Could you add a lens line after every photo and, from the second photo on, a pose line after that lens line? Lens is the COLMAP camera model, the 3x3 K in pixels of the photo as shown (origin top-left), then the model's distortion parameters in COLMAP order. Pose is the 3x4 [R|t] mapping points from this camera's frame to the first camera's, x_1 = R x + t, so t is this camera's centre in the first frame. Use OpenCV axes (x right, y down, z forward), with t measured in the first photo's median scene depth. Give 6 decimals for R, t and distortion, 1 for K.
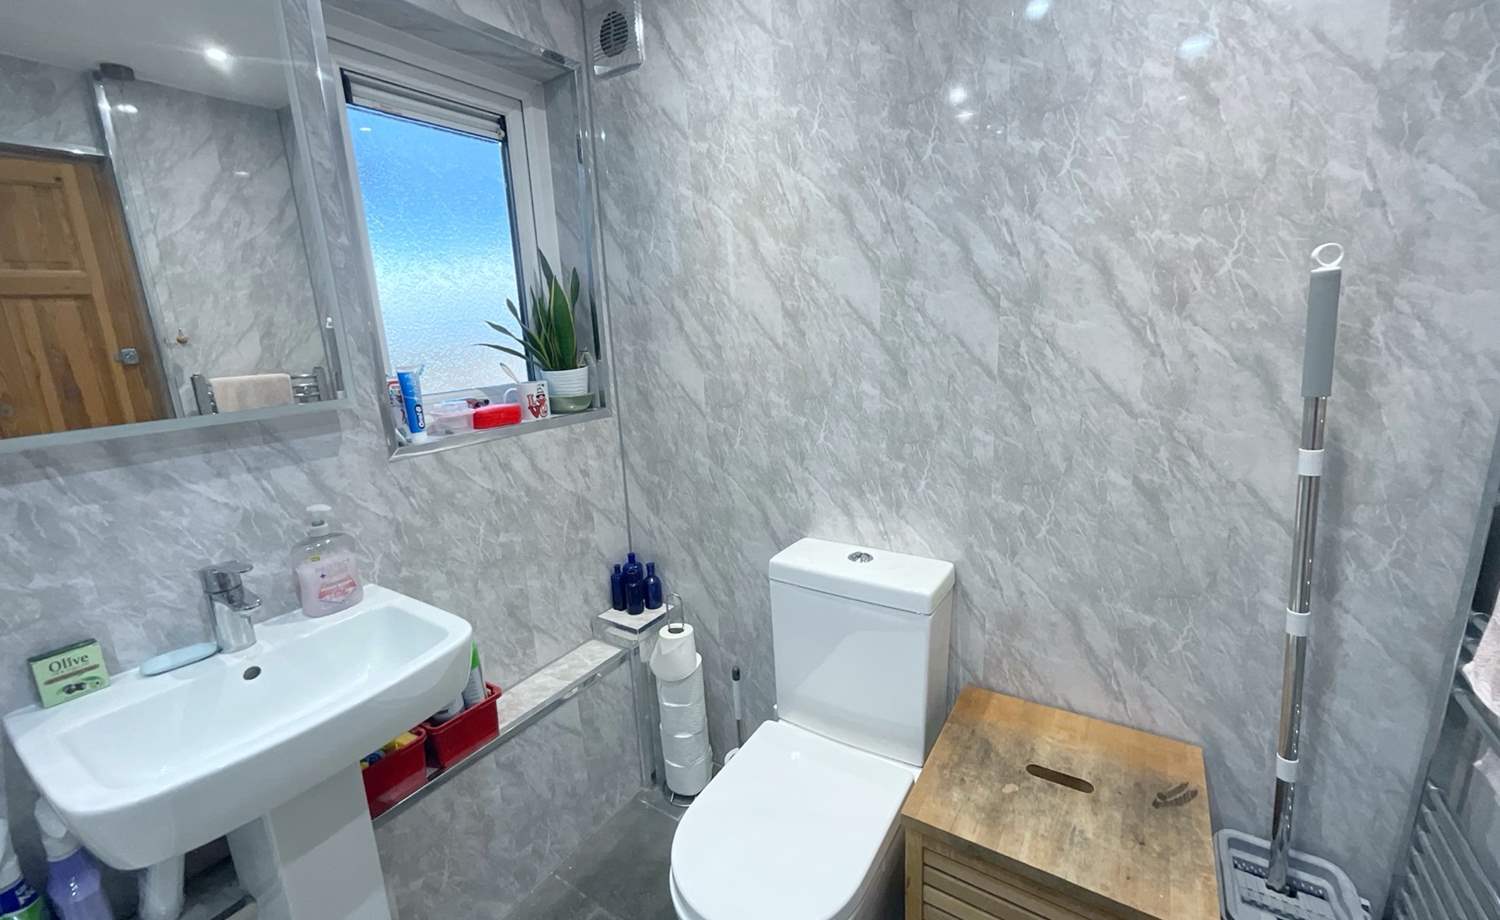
lens RADIAL K [[611.9, 0, 751.2], [0, 611.9, 458.2], [0, 0, 1]] dist [-0.002992, 0.005144]
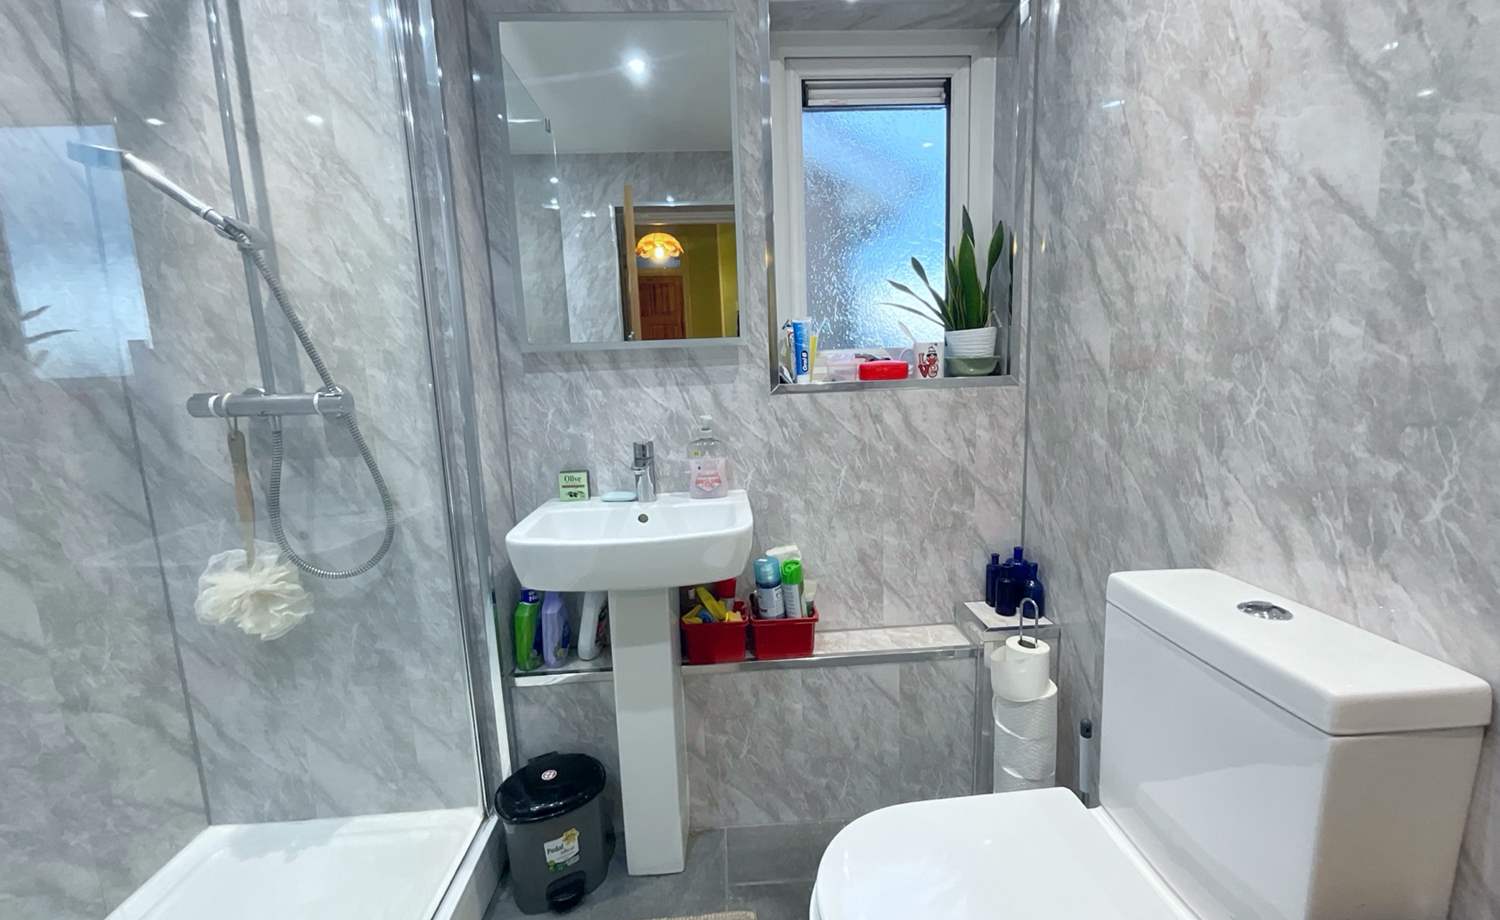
lens RADIAL K [[605.2, 0, 752.3], [0, 605.2, 456.8], [0, 0, 1]] dist [0.002070, -0.003825]
pose [[0.589940, 0.139865, -0.795242, 0.302497], [-0.166331, 0.984811, 0.049815, 0.062482], [0.790130, 0.102886, 0.604243, 0.219902]]
